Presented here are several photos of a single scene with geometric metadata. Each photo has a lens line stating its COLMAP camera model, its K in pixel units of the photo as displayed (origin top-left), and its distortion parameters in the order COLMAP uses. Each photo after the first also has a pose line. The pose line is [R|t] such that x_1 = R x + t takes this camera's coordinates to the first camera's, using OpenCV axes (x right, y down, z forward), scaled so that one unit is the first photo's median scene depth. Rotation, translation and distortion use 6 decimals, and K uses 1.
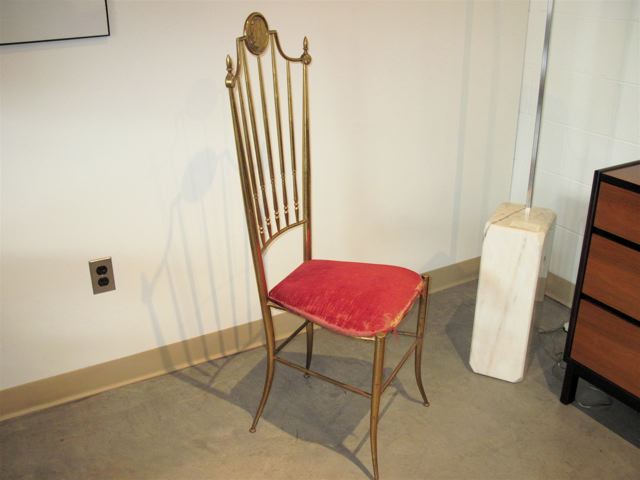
lens RADIAL K [[668.1, 0, 320.0], [0, 668.1, 240.0], [0, 0, 1]] dist [-0.094247, 0.002735]
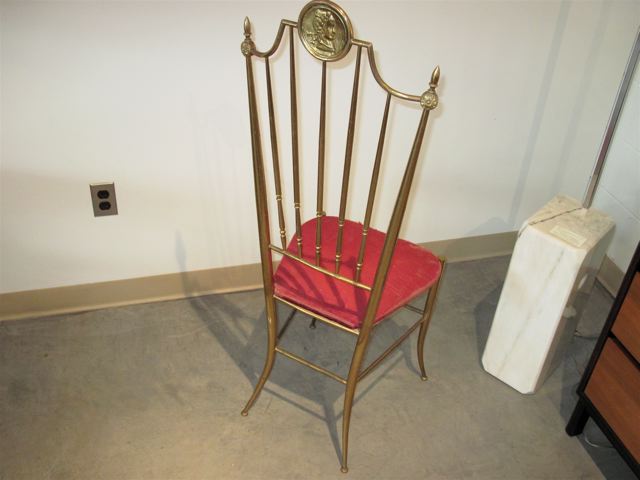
lens RADIAL K [[670.8, 0, 320.0], [0, 670.8, 240.0], [0, 0, 1]] dist [-0.101487, -0.004932]
pose [[0.966914, 0.194837, -0.164671, 0.143040], [-0.157146, 0.963404, 0.217159, -0.147372], [0.200955, -0.184096, 0.962146, 0.125839]]
